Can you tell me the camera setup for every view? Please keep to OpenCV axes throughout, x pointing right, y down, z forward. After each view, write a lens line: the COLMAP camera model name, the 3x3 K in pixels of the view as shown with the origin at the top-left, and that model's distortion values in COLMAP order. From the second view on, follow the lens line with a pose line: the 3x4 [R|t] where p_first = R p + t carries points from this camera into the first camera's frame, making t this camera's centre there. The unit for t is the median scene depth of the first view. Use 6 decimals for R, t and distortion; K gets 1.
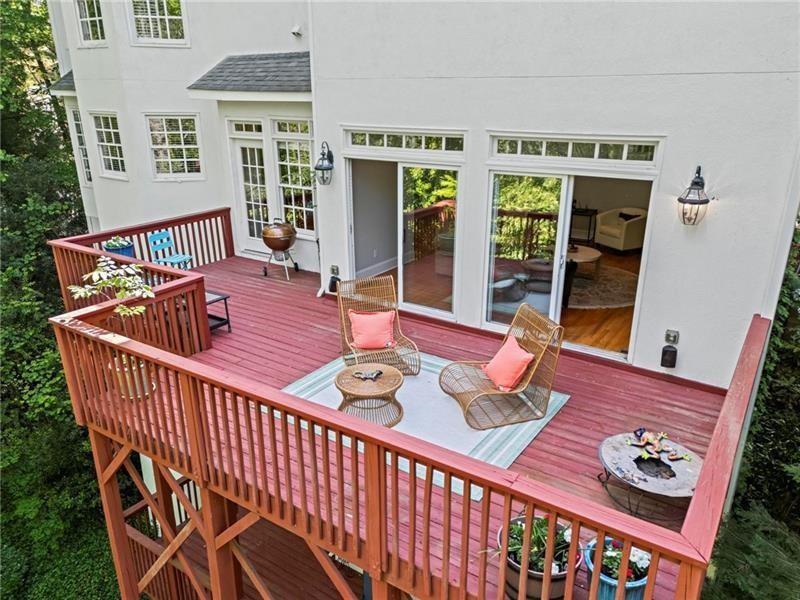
lens RADIAL K [[573.7, 0, 400.7], [0, 573.7, 297.4], [0, 0, 1]] dist [0.040613, -0.000337]
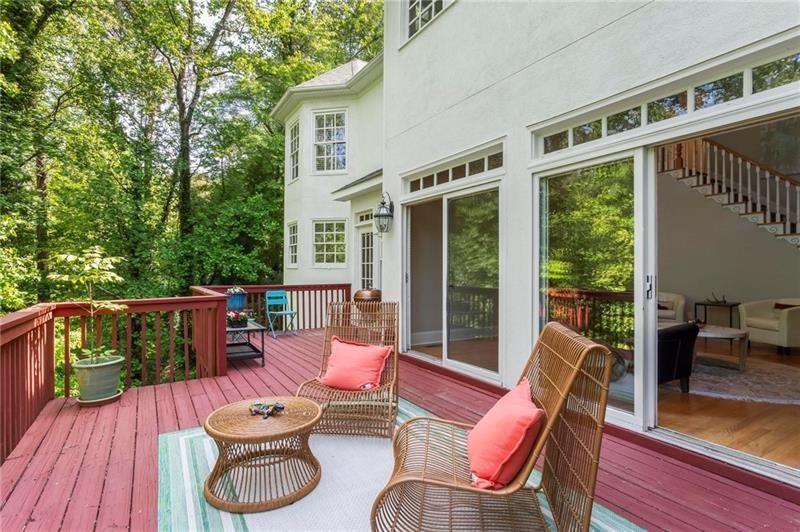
lens RADIAL K [[389.9, 0, 395.9], [0, 389.9, 267.4], [0, 0, 1]] dist [0.001945, 0.000940]
pose [[0.912245, 0.003814, -0.409628, 0.172682], [-0.143353, 0.939702, -0.310500, 0.072730], [0.383744, 0.341974, 0.857785, 0.449622]]
